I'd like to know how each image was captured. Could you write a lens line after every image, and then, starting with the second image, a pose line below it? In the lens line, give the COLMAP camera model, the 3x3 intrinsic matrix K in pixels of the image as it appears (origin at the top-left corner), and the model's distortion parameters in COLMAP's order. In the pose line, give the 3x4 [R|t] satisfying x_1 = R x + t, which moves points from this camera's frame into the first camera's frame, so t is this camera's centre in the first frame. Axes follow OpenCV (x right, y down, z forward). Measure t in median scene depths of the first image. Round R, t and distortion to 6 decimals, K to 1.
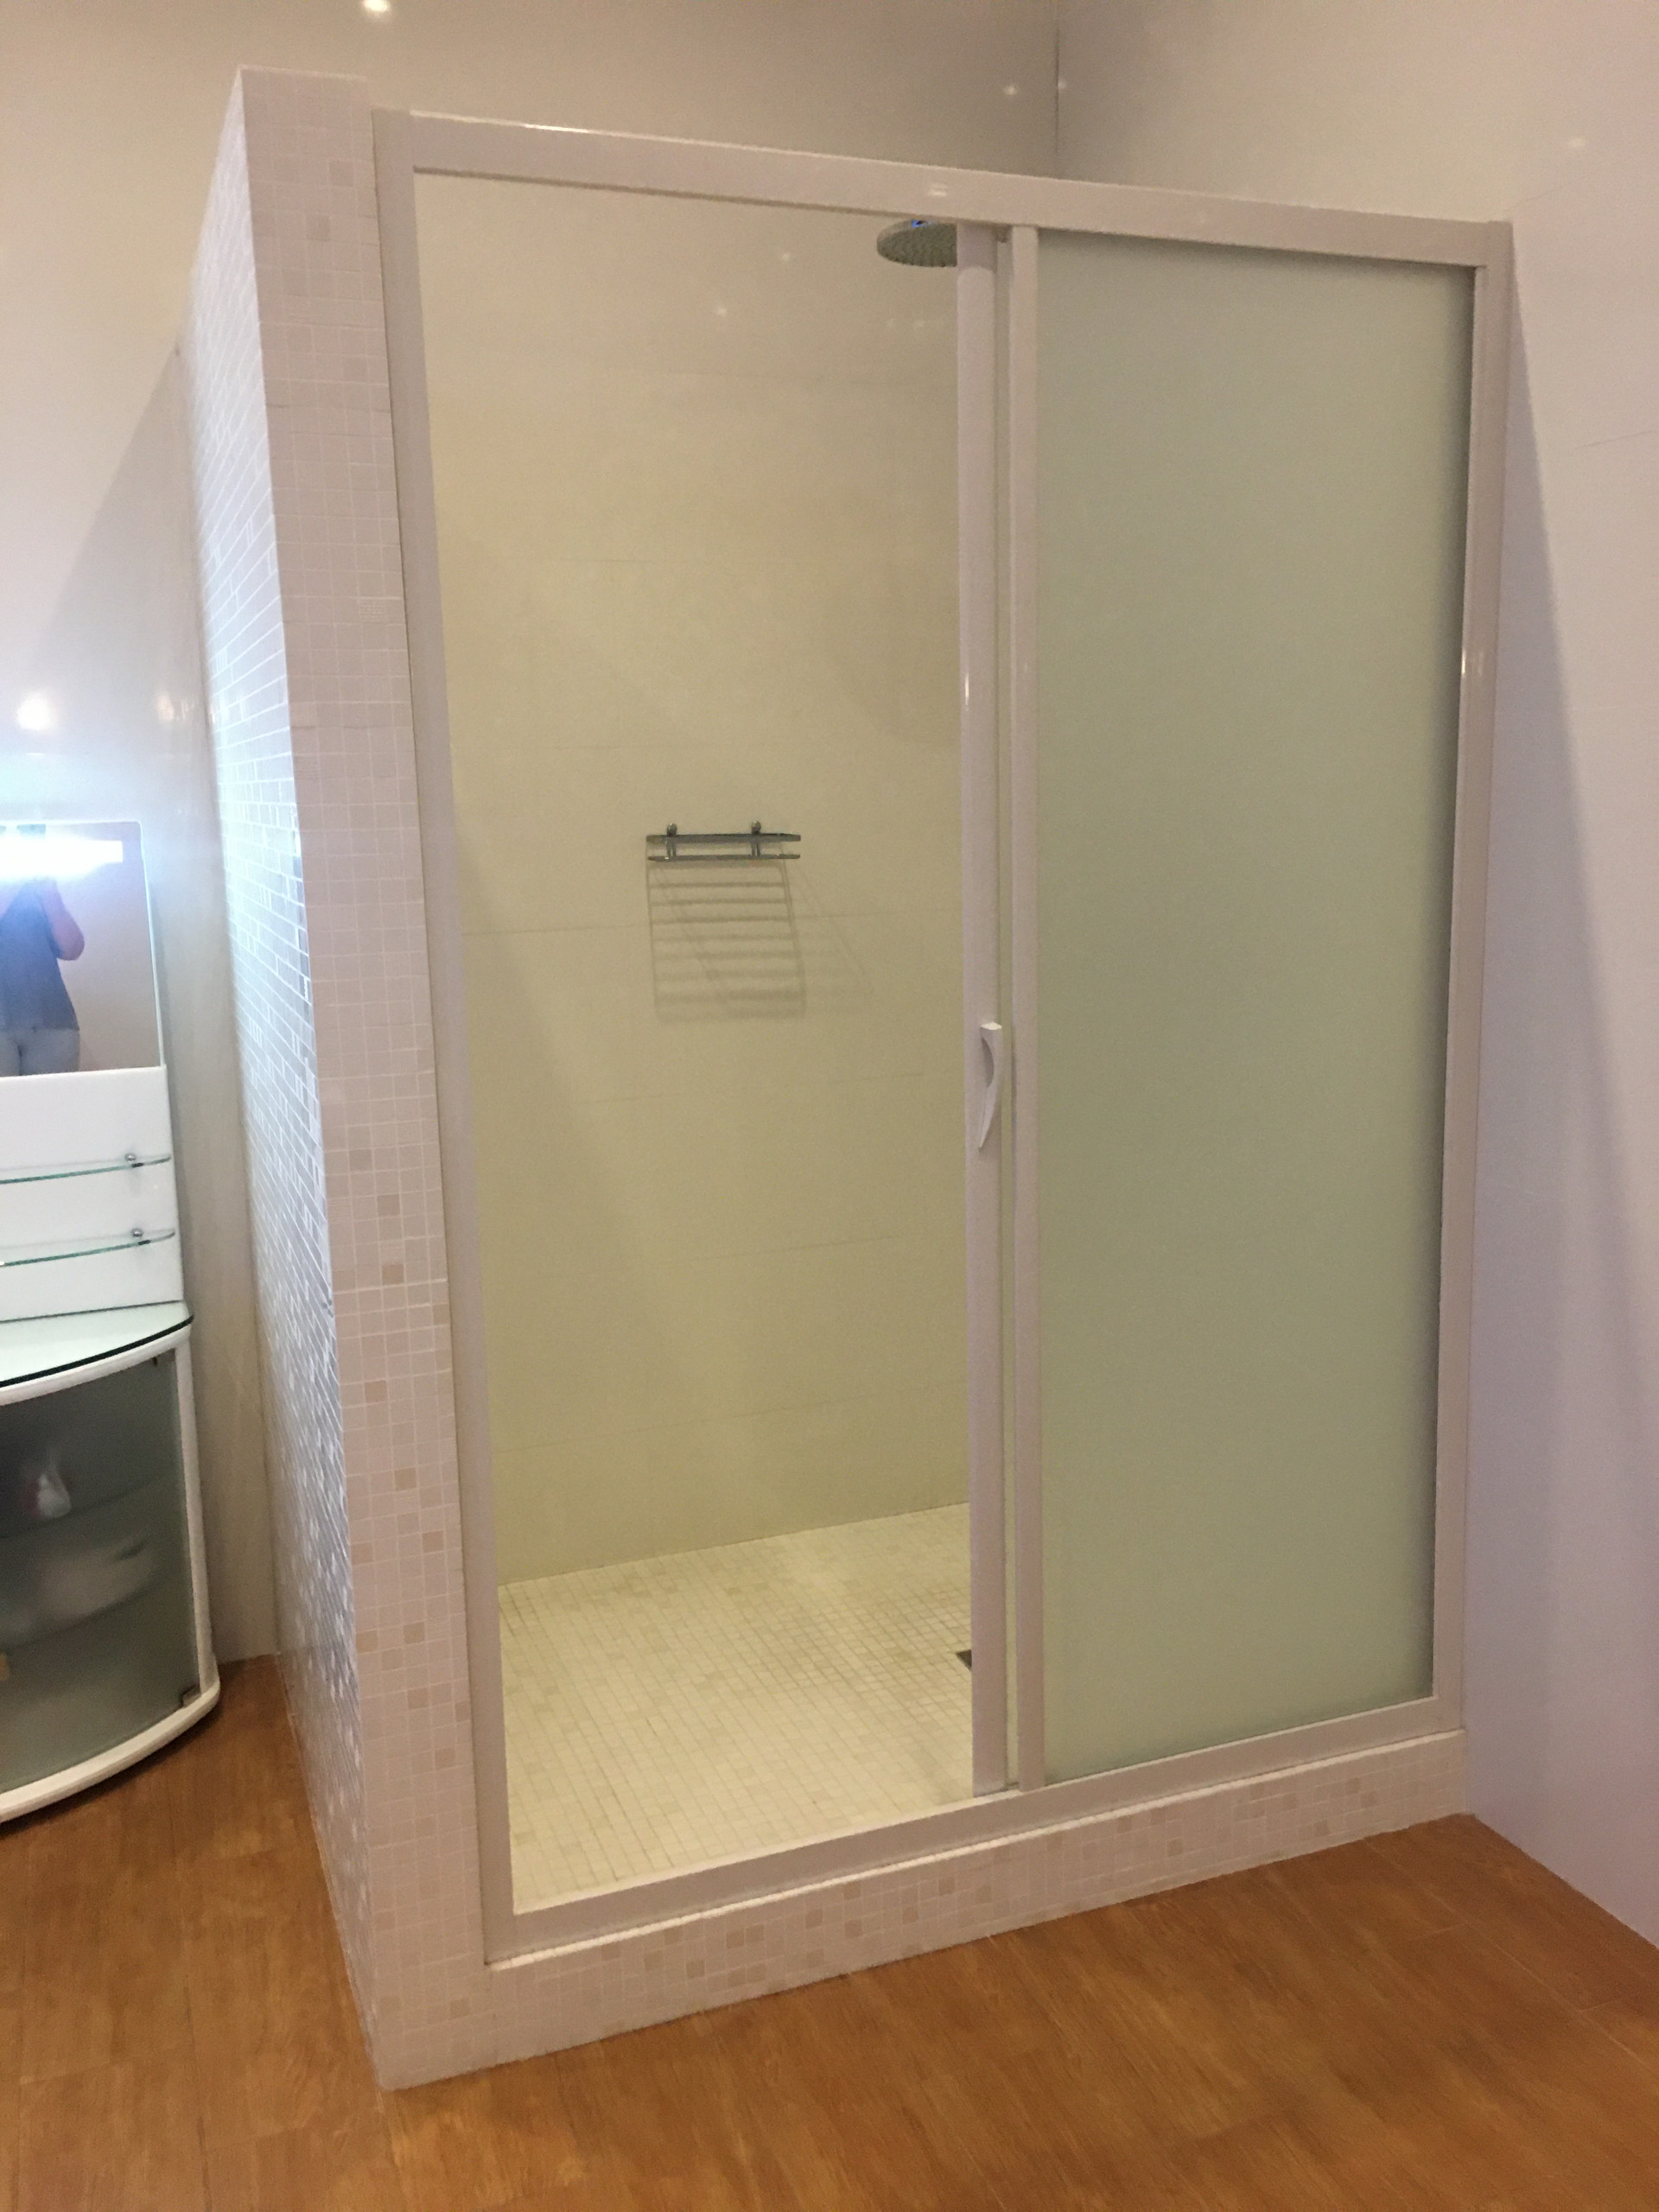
lens RADIAL K [[1878.5, 0, 841.7], [0, 1878.5, 1109.3], [0, 0, 1]] dist [0.085216, -0.129355]
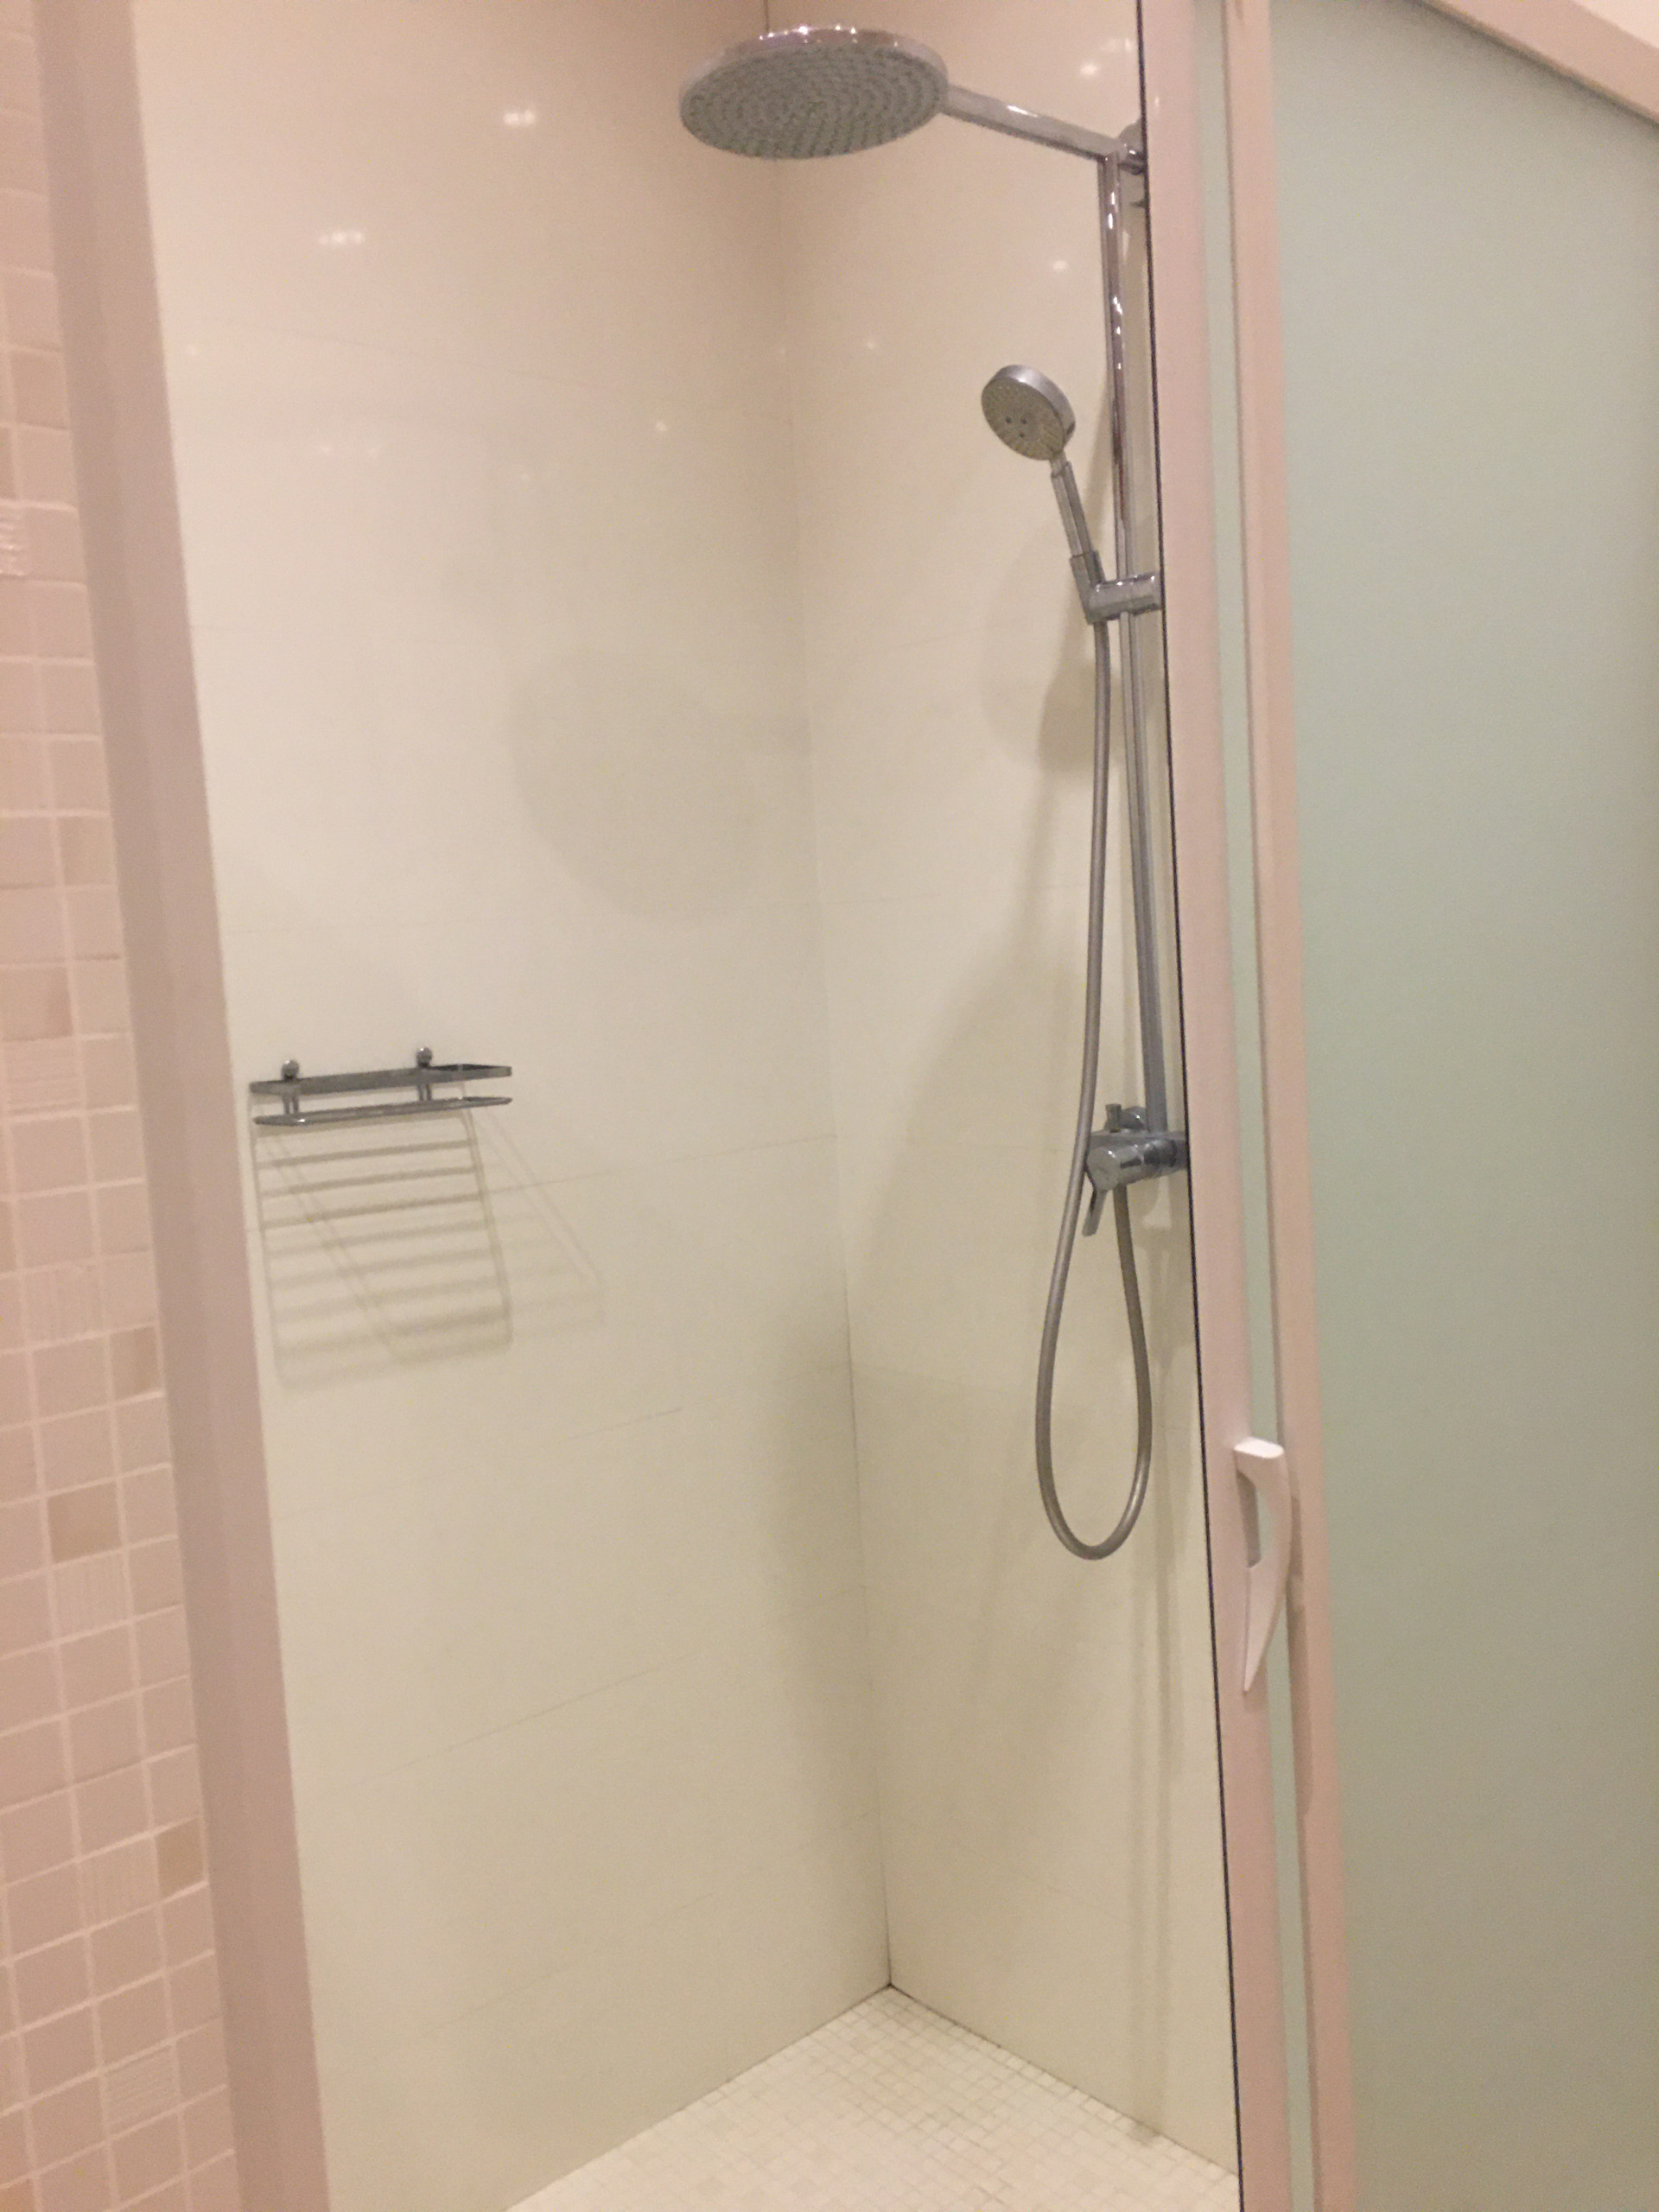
lens RADIAL K [[1878.5, 0, 831.3], [0, 1878.5, 1084.9], [0, 0, 1]] dist [0.085216, -0.129355]
pose [[0.940784, -0.064129, 0.332887, -0.158607], [0.099397, 0.990969, -0.090004, -0.088761], [-0.324109, 0.117762, 0.938661, 0.461591]]
